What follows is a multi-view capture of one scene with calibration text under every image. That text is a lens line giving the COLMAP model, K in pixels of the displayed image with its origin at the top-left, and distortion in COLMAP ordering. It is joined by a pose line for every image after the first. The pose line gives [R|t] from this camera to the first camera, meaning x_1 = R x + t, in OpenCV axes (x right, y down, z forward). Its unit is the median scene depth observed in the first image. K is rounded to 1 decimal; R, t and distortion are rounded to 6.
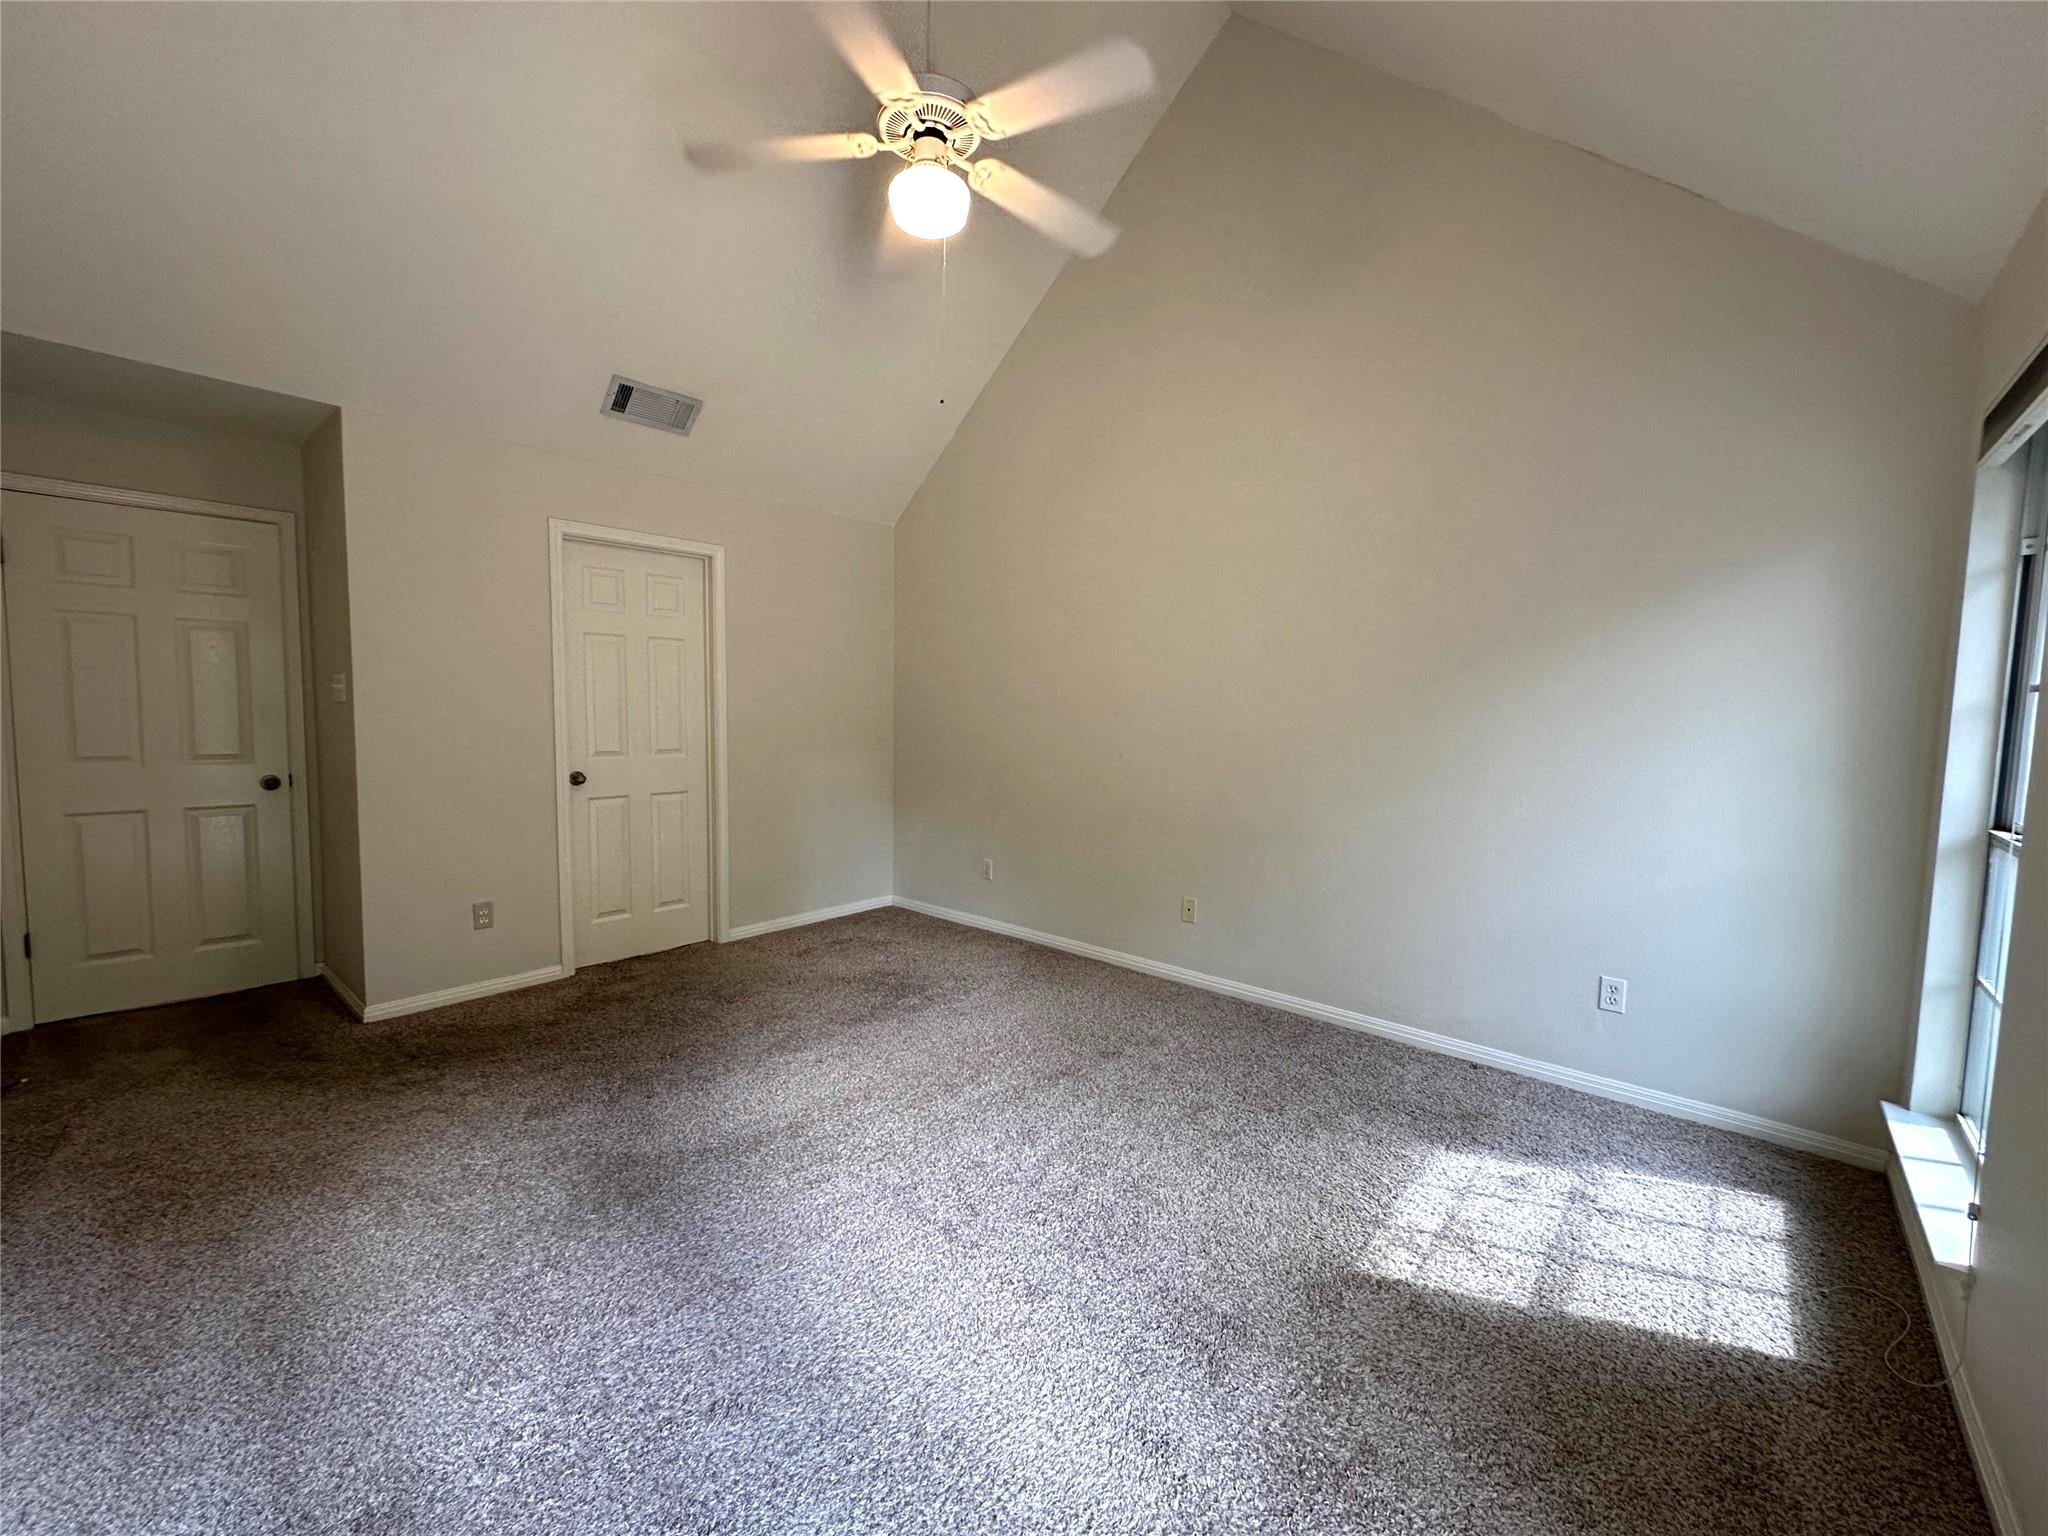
lens RADIAL K [[819.2, 0, 1021.4], [0, 819.2, 774.0], [0, 0, 1]] dist [-0.004064, 0.000358]
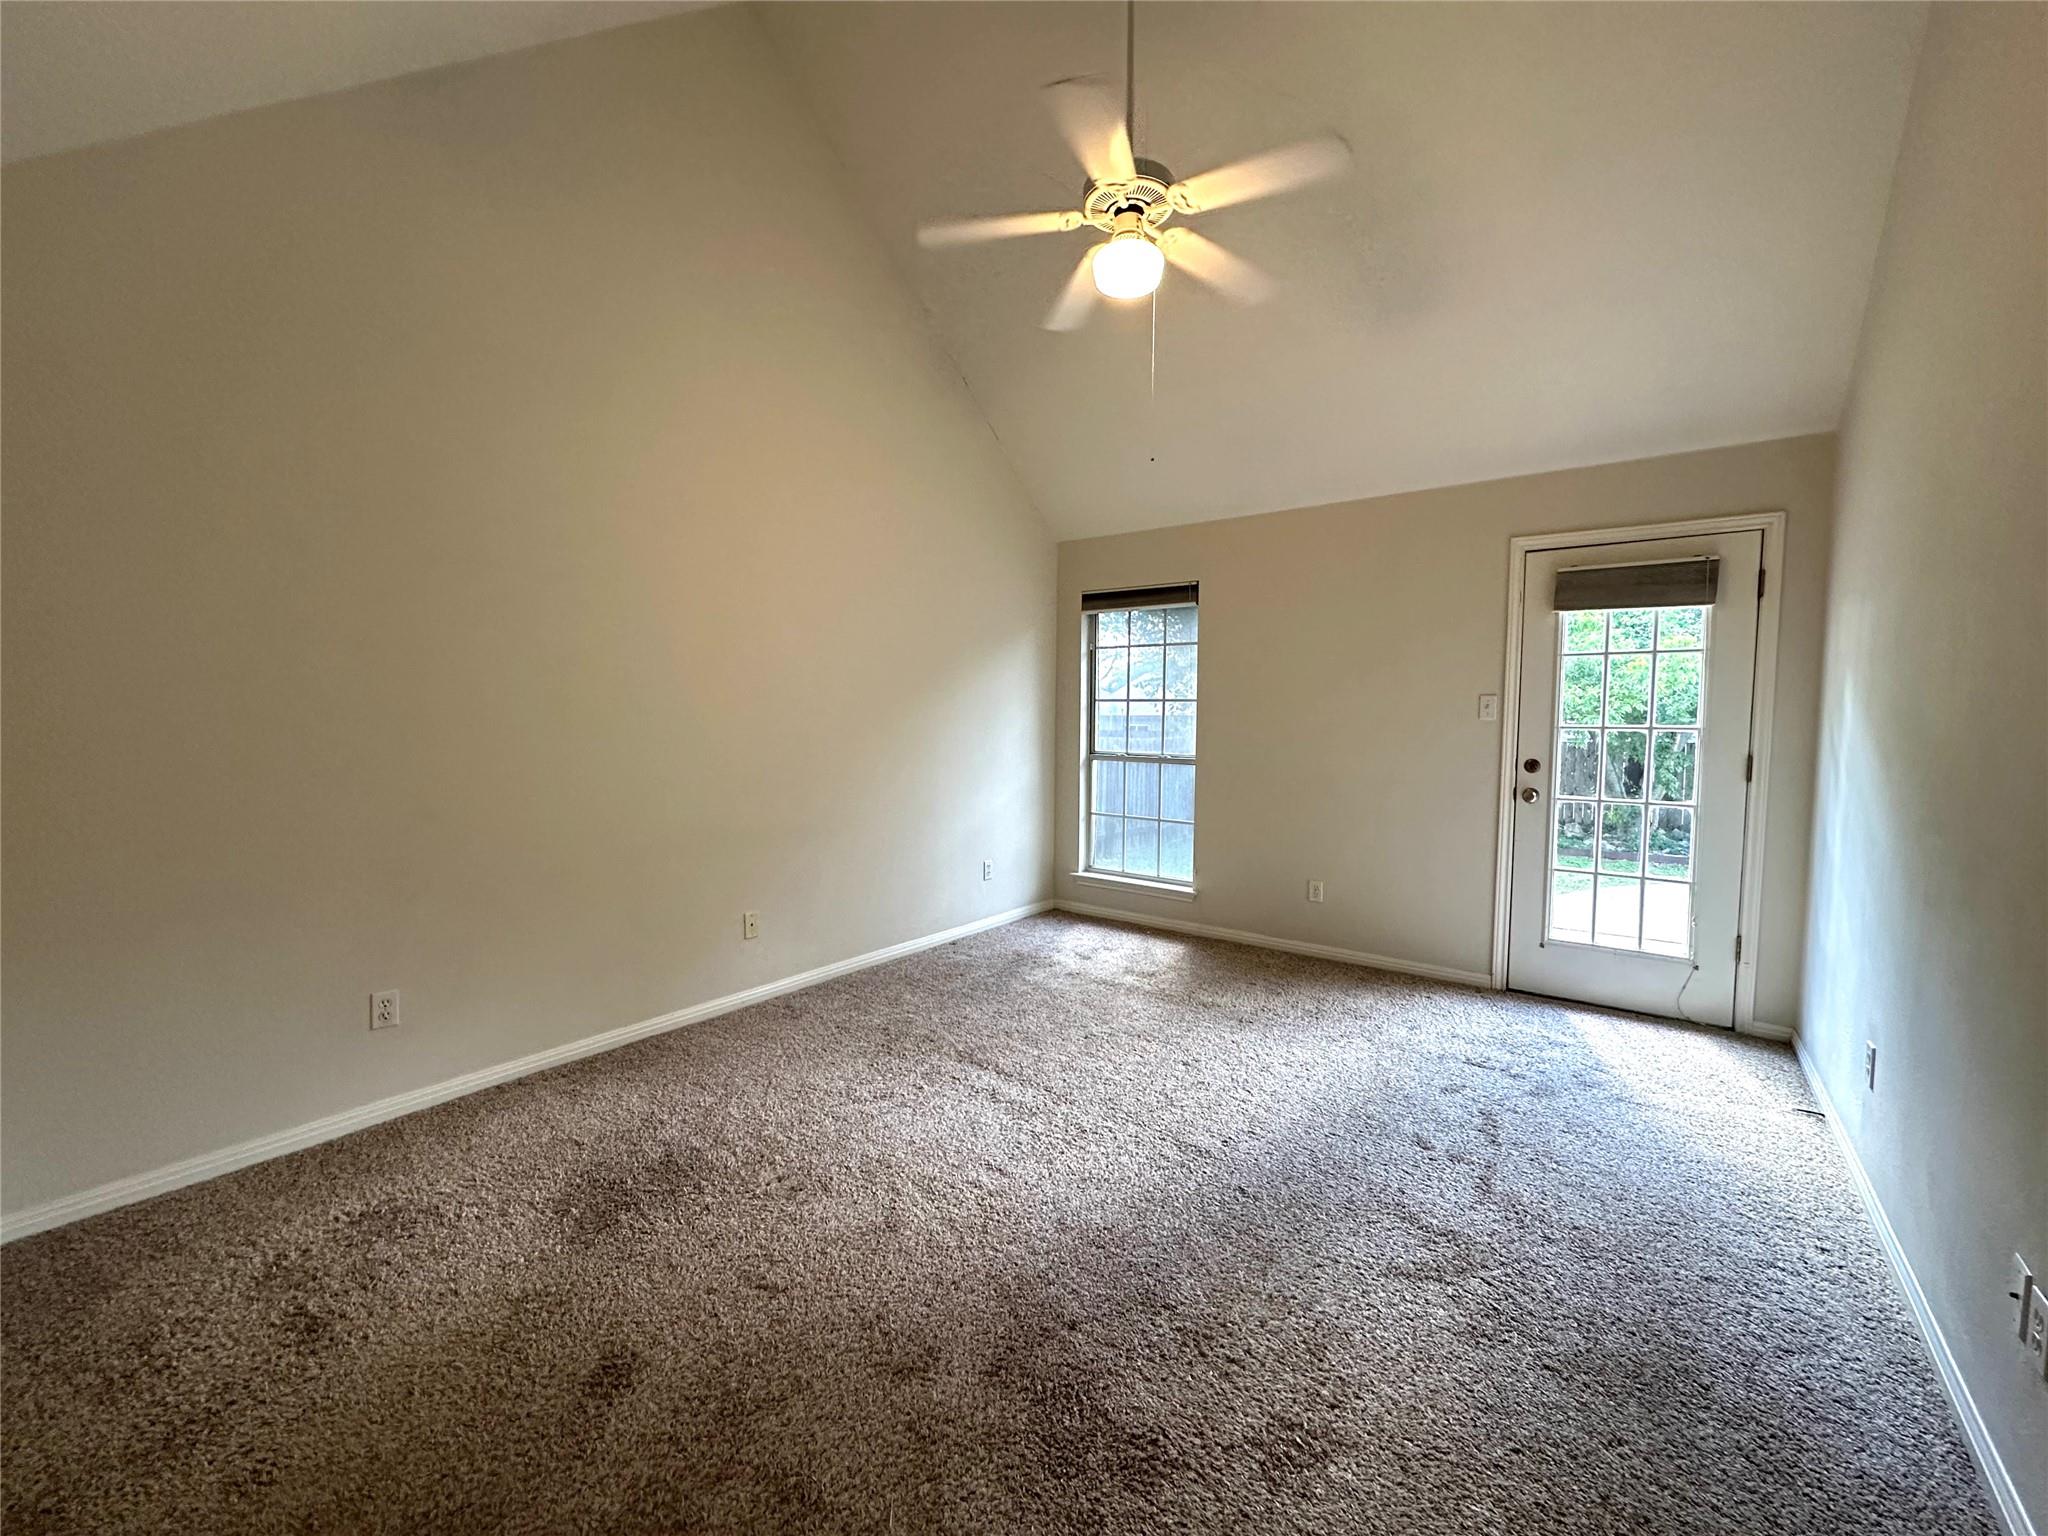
lens RADIAL K [[819.2, 0, 1020.6], [0, 819.2, 764.0], [0, 0, 1]] dist [-0.004064, 0.000358]
pose [[-0.081067, -0.063902, 0.994658, -0.710043], [0.089489, 0.993445, 0.071118, -0.053171], [-0.992683, 0.094777, -0.074817, 0.716010]]
